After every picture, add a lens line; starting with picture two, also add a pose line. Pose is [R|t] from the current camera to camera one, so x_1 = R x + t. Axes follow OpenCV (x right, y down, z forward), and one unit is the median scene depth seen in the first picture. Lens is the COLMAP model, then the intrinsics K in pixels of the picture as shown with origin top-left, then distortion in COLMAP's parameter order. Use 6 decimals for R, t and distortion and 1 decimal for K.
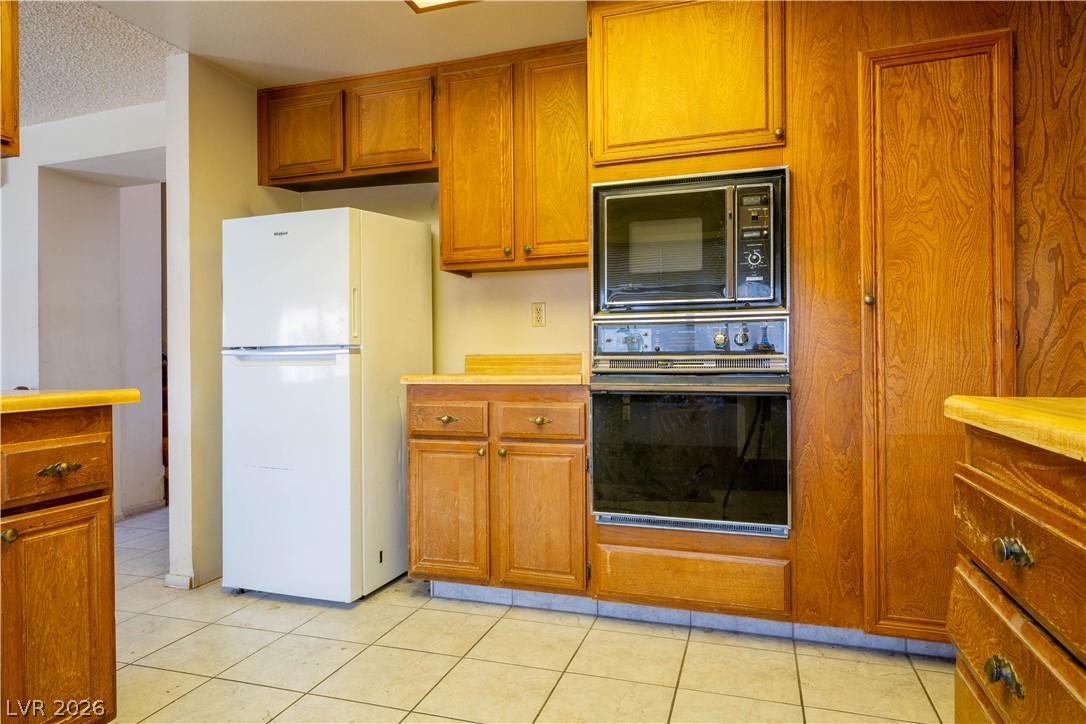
lens RADIAL K [[654.7, 0, 543.0], [0, 654.7, 362.0], [0, 0, 1]] dist [0.001670, -0.001918]
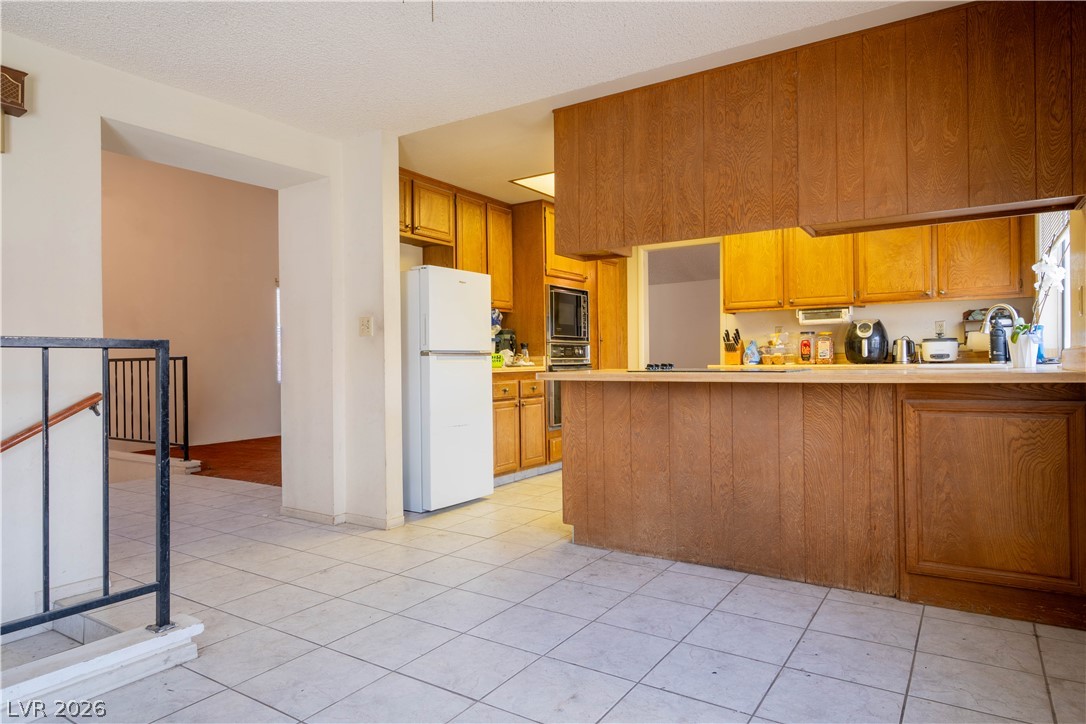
lens RADIAL K [[654.7, 0, 543.0], [0, 654.7, 362.0], [0, 0, 1]] dist [0.001670, -0.001918]
pose [[0.263505, -0.003931, 0.964650, -2.028866], [0.015889, 0.999874, -0.000266, 0.005901], [-0.964527, 0.015397, 0.263534, 0.390203]]
